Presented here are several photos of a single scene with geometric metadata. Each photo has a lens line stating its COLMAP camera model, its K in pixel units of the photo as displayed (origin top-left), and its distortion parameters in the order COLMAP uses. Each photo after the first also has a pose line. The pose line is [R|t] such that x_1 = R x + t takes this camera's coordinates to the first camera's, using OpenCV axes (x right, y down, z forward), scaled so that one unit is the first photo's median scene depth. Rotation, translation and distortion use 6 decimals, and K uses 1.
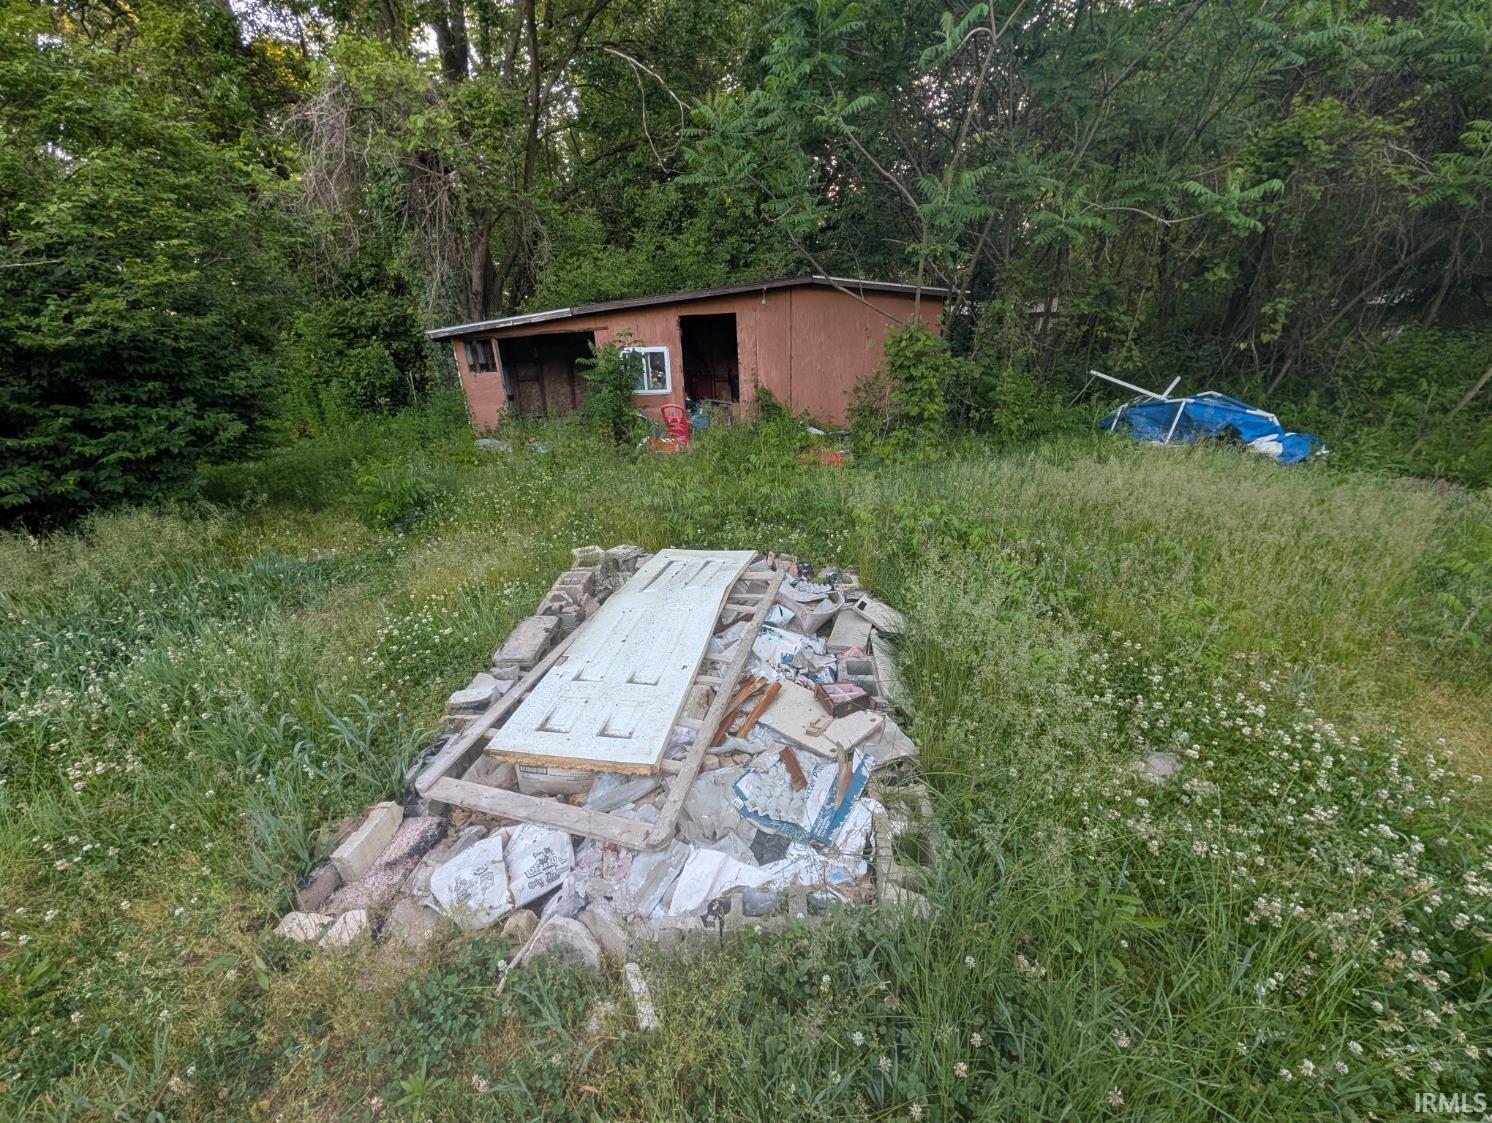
lens RADIAL K [[572.8, 0, 745.1], [0, 572.8, 562.1], [0, 0, 1]] dist [-0.000473, -0.000033]
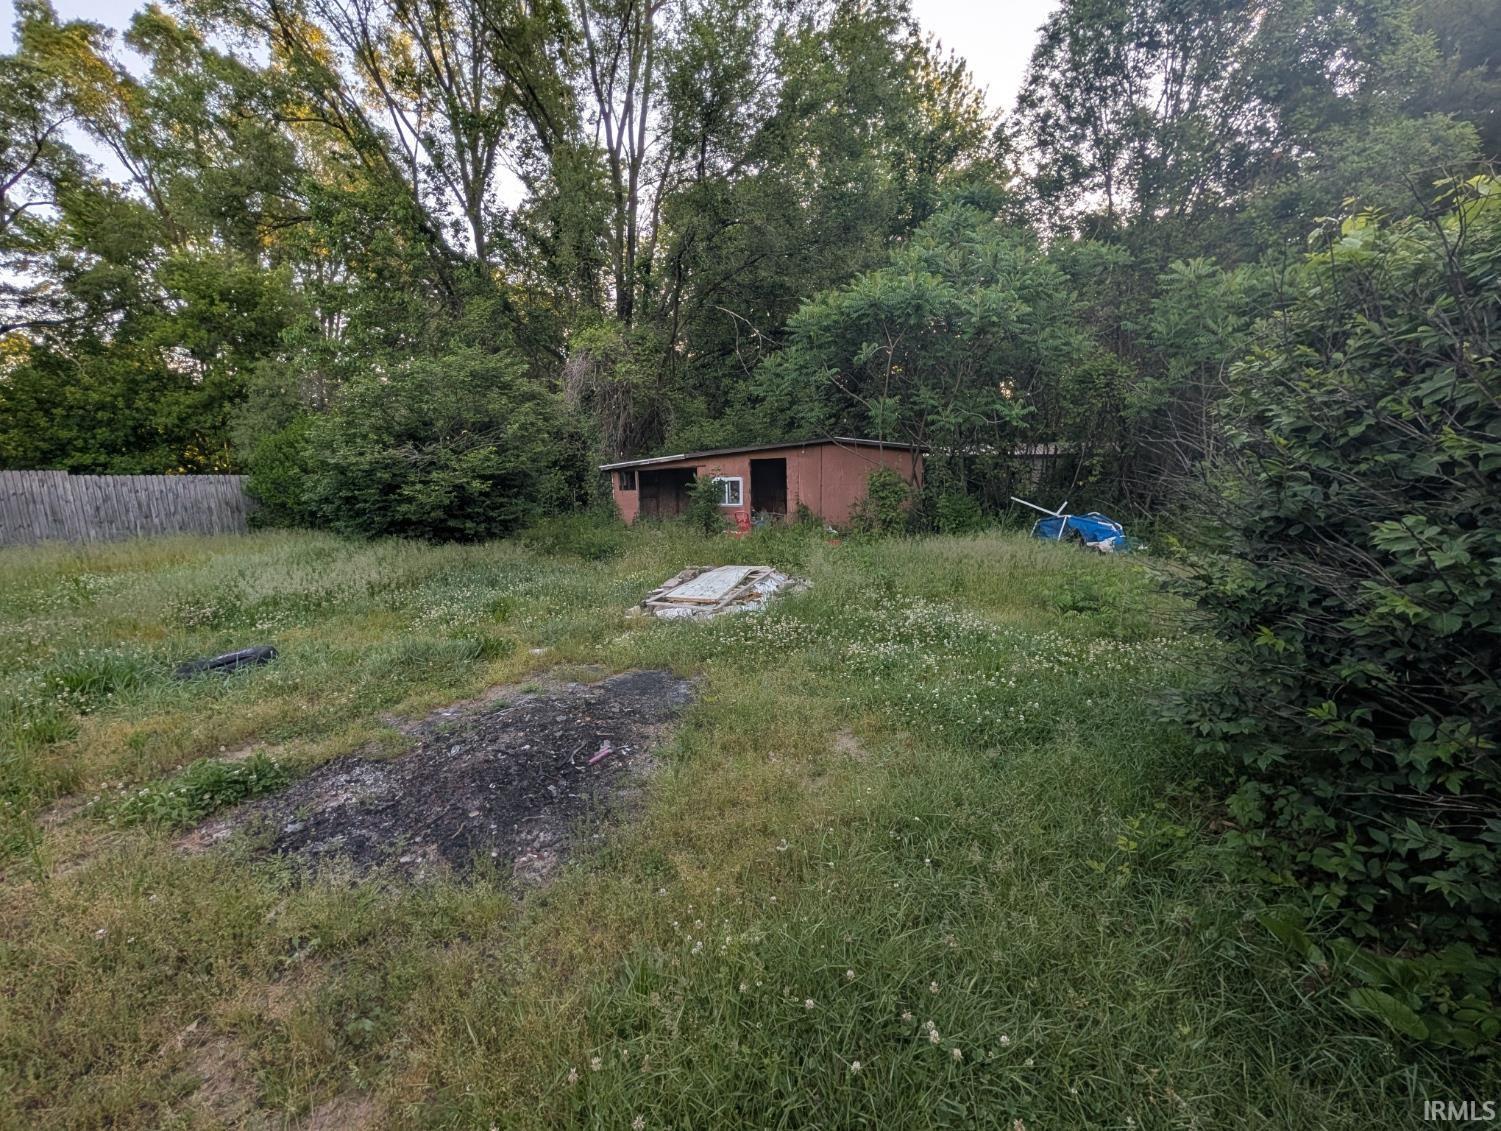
lens RADIAL K [[576.3, 0, 751.3], [0, 576.3, 563.7], [0, 0, 1]] dist [-0.000473, -0.000033]
pose [[0.991548, 0.036073, -0.124621, 0.098331], [-0.061445, 0.976577, -0.206207, 0.184957], [0.114263, 0.212122, 0.970540, -0.496238]]
